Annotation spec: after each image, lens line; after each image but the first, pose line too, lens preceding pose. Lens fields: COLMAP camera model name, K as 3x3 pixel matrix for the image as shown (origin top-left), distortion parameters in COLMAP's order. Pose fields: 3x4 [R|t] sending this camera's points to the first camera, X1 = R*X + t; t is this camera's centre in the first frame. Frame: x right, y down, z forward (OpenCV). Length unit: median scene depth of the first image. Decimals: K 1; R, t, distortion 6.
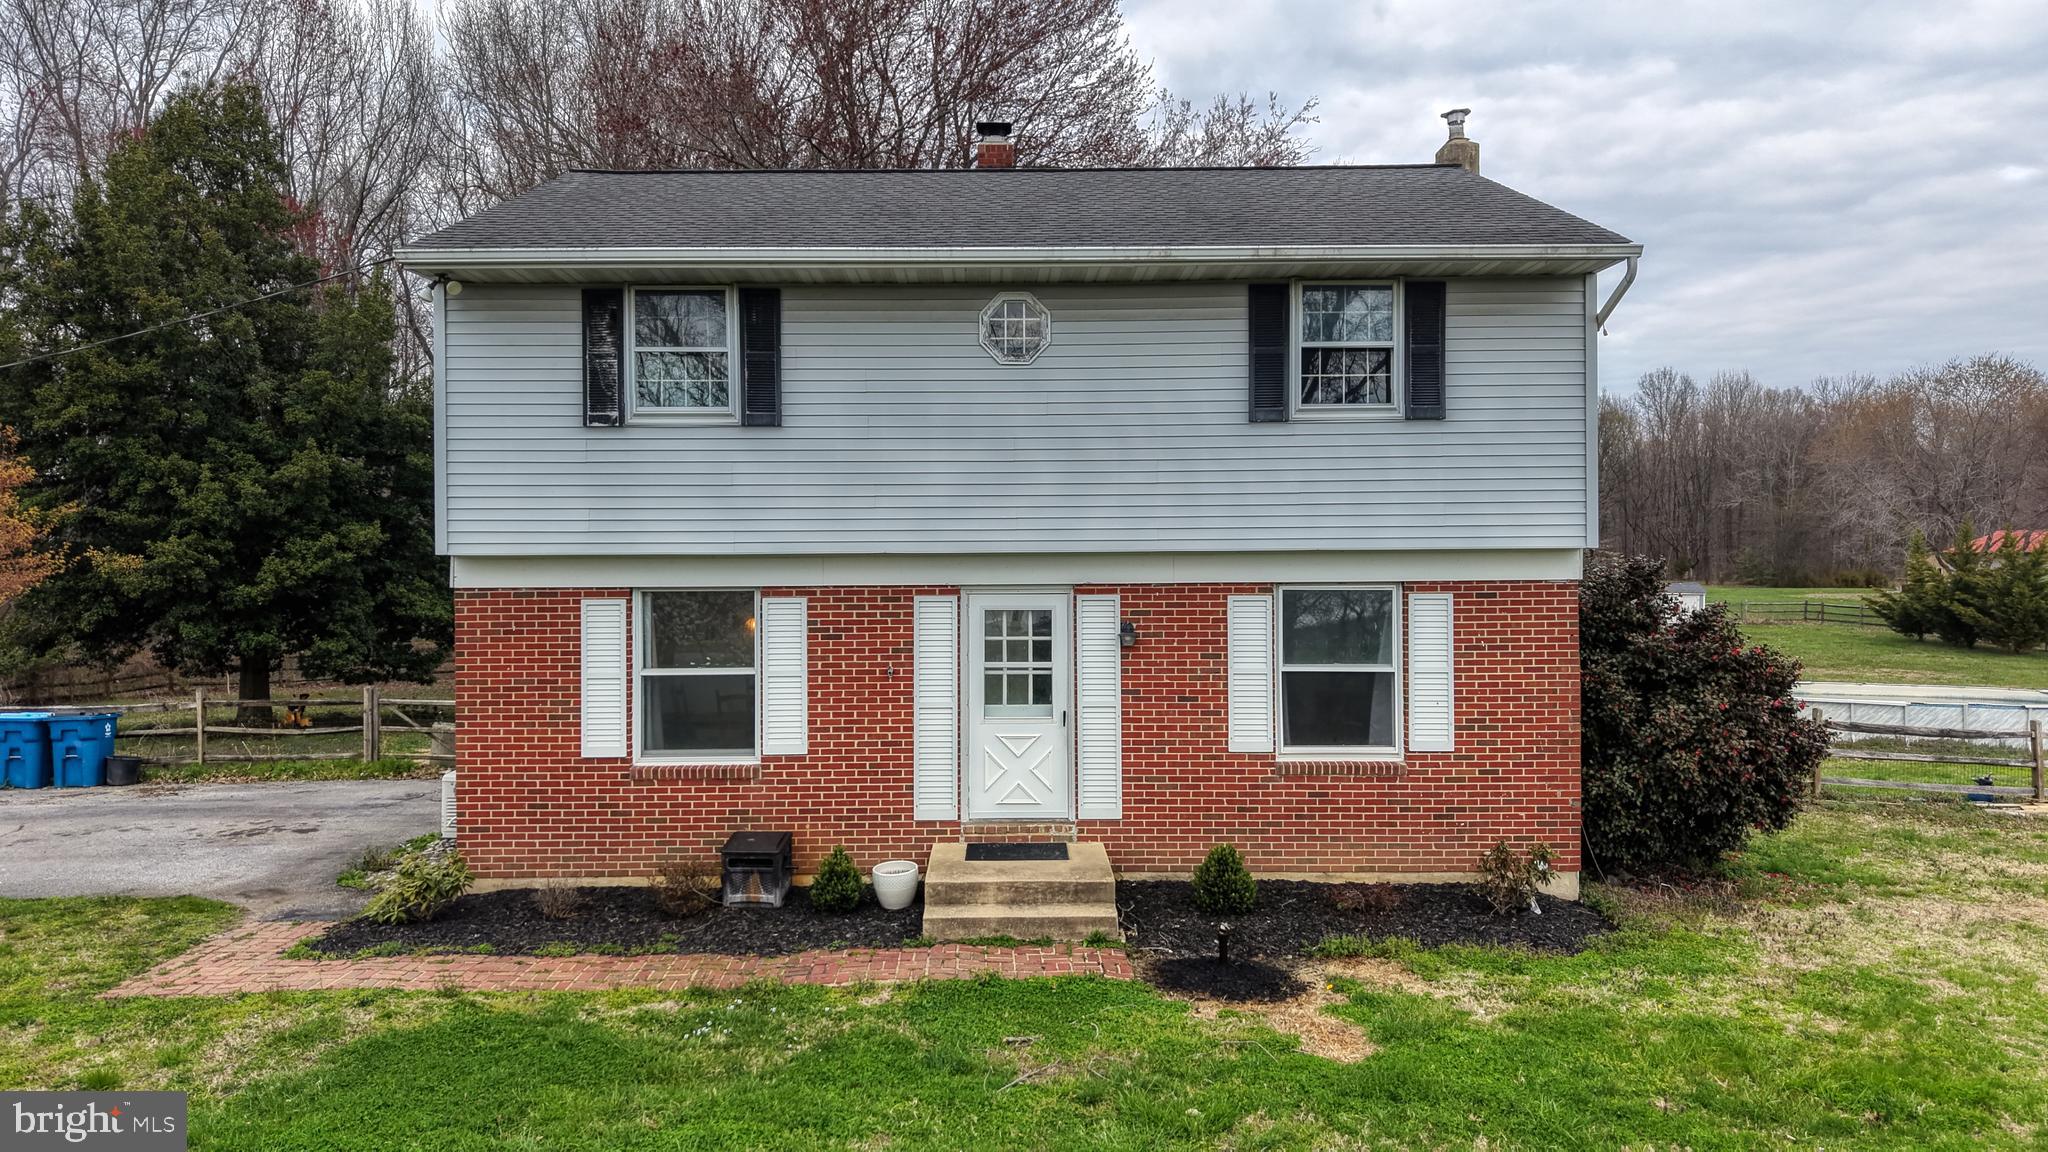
lens RADIAL K [[1367.4, 0, 1028.7], [0, 1367.4, 578.4], [0, 0, 1]] dist [0.040421, -0.043279]
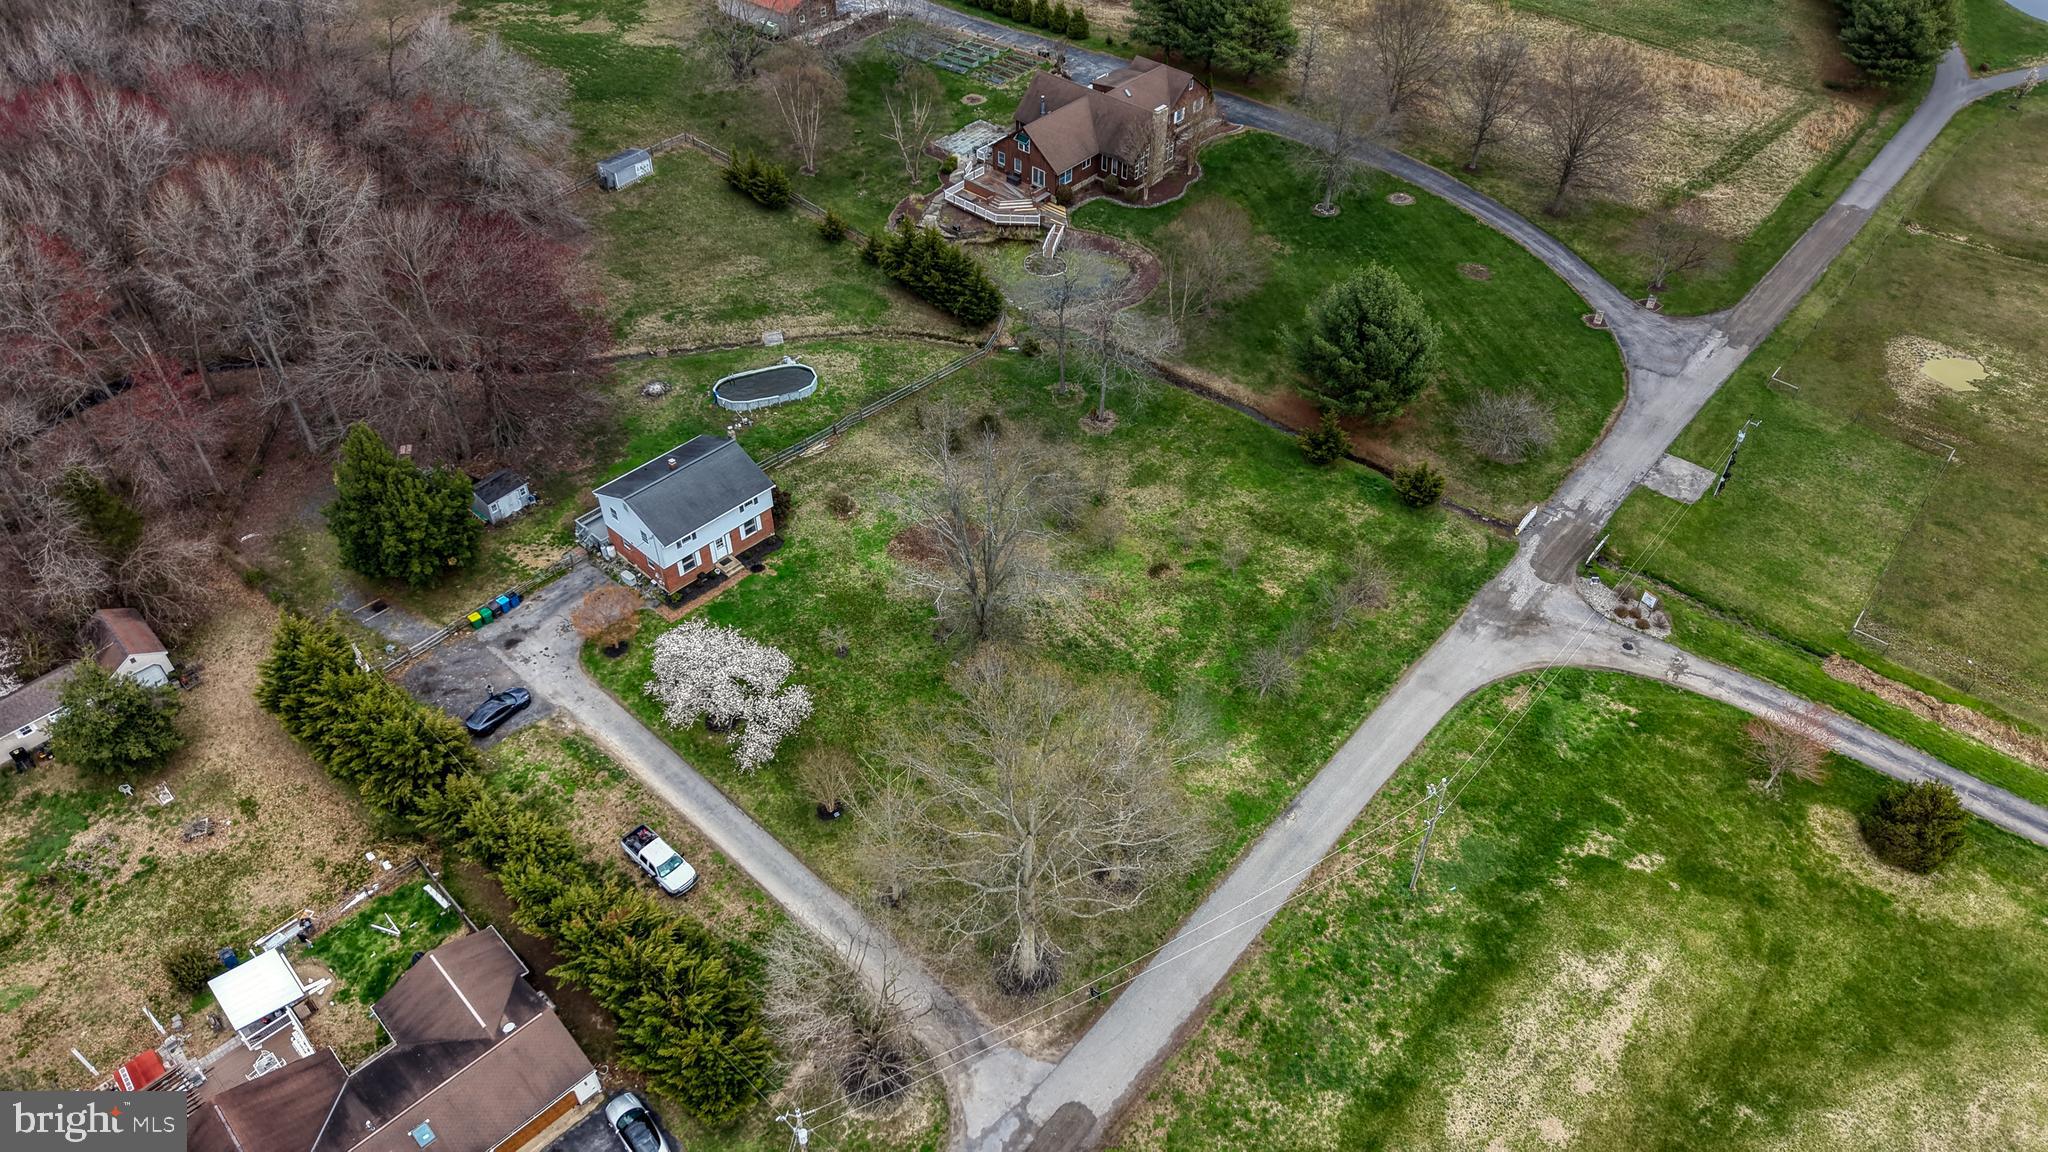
lens RADIAL K [[1367.4, 0, 1033.2], [0, 1367.4, 583.8], [0, 0, 1]] dist [0.040421, -0.043279]
pose [[0.685602, -0.486952, 0.541135, -3.440952], [-0.010568, 0.736606, 0.676240, -5.600810], [-0.727900, -0.469350, 0.499872, -4.854425]]
